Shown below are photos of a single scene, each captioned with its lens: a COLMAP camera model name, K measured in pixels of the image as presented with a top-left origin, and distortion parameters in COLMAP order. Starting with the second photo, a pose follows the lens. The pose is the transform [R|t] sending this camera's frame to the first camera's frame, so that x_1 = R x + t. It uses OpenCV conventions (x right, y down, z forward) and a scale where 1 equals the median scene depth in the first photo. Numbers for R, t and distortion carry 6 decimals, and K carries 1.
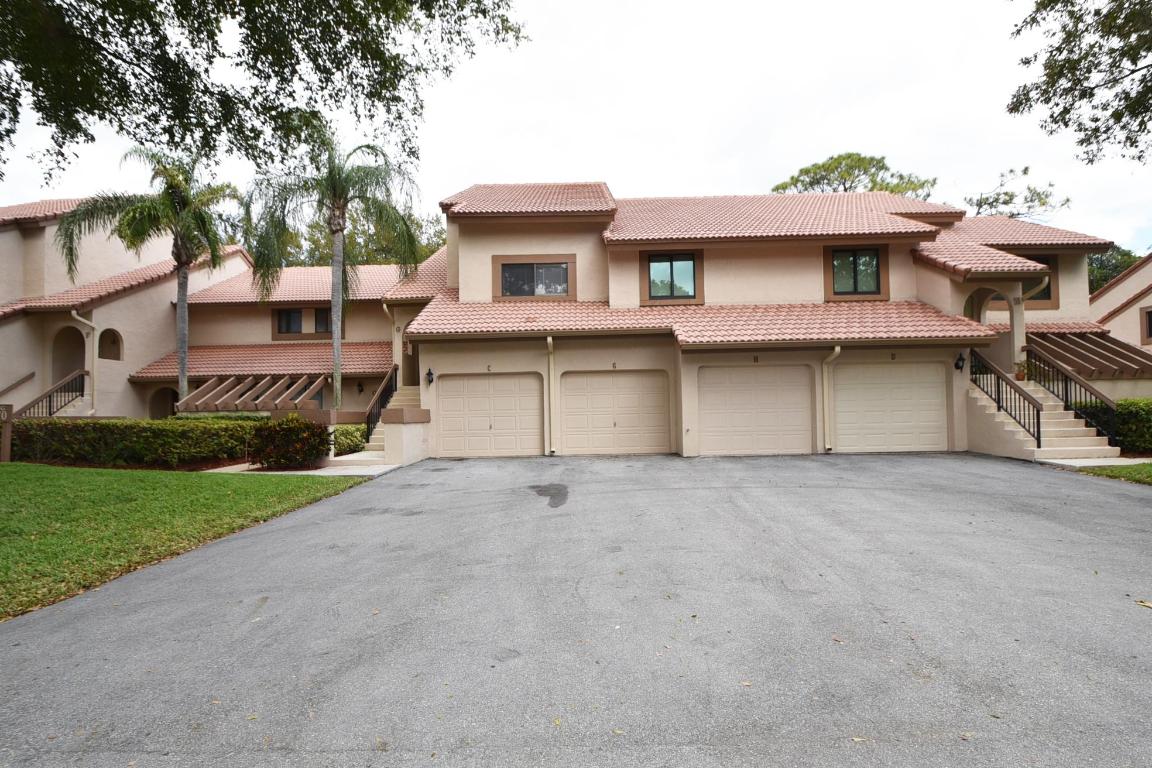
lens RADIAL K [[563.7, 0, 576.0], [0, 563.7, 384.0], [0, 0, 1]] dist [-0.004936, -0.000556]
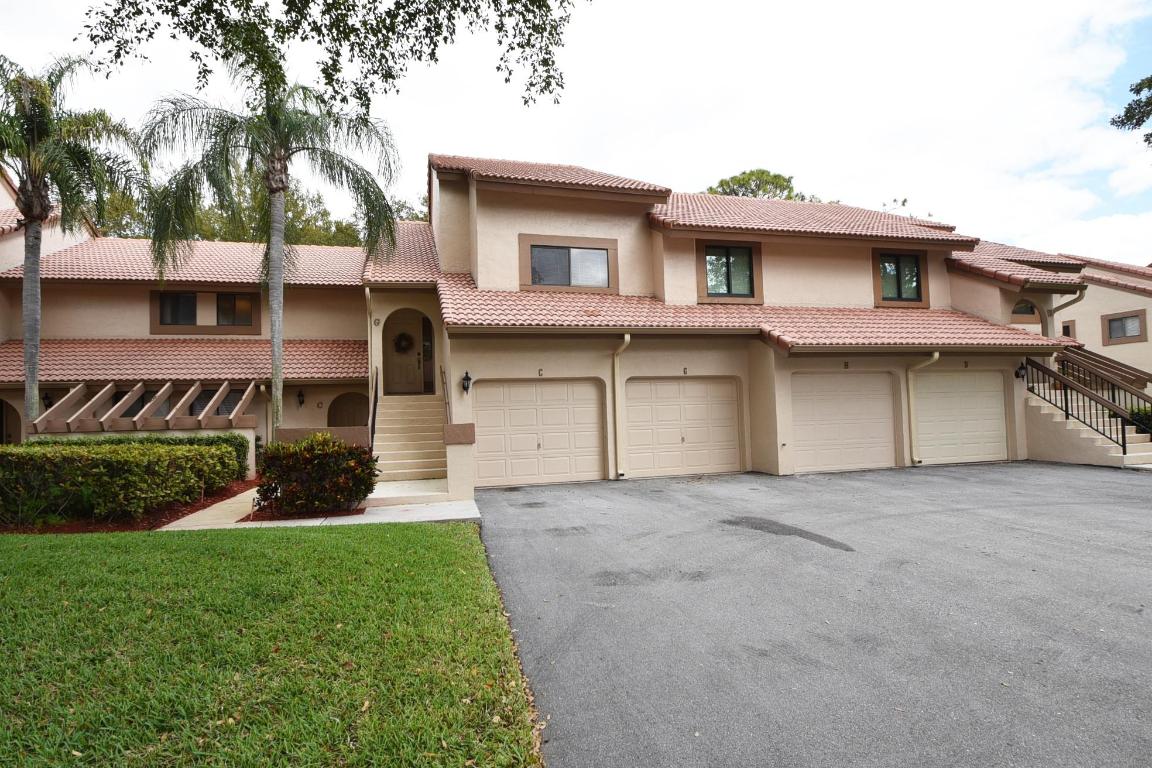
lens RADIAL K [[590.5, 0, 576.0], [0, 590.5, 384.0], [0, 0, 1]] dist [0.002245, -0.018500]
pose [[0.963260, 0.006038, 0.268503, -0.314302], [0.000286, 0.999724, -0.023506, 0.007831], [-0.268570, 0.022720, 0.962992, 0.177144]]
